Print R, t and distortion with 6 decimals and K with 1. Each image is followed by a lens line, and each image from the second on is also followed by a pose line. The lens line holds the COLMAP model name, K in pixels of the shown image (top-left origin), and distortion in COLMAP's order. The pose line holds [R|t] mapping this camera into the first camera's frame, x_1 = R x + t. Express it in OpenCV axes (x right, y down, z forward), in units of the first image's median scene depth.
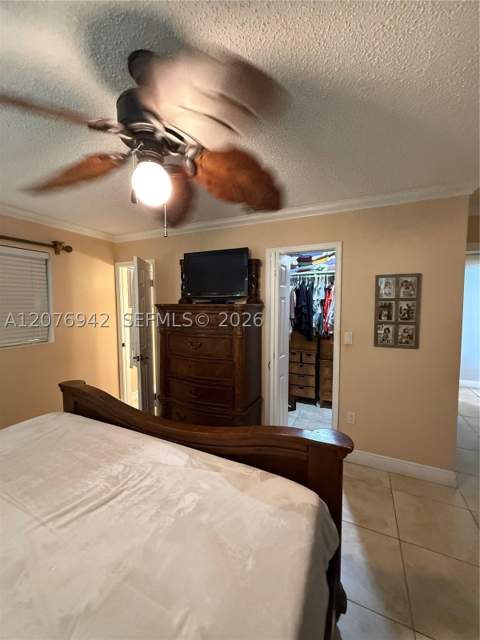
lens RADIAL K [[256.4, 0, 240.3], [0, 256.4, 317.7], [0, 0, 1]] dist [-0.000391, 0.000056]
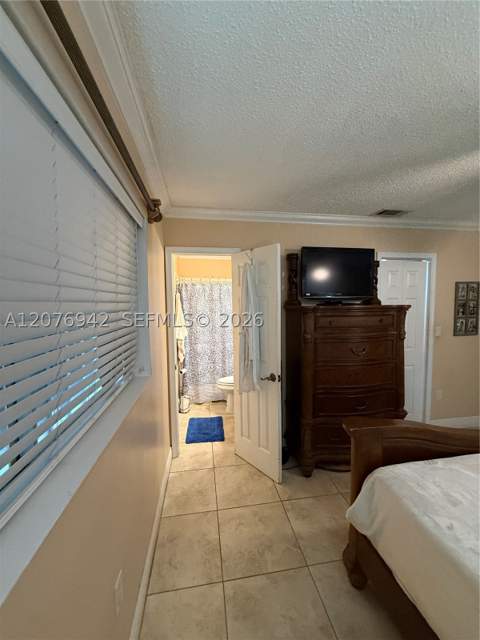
lens RADIAL K [[256.4, 0, 240.4], [0, 256.4, 318.2], [0, 0, 1]] dist [-0.000391, 0.000056]
pose [[0.829453, -0.040880, 0.557079, -1.128427], [0.043223, 0.999025, 0.008954, -0.037817], [-0.556902, 0.016652, 0.830411, 0.529845]]
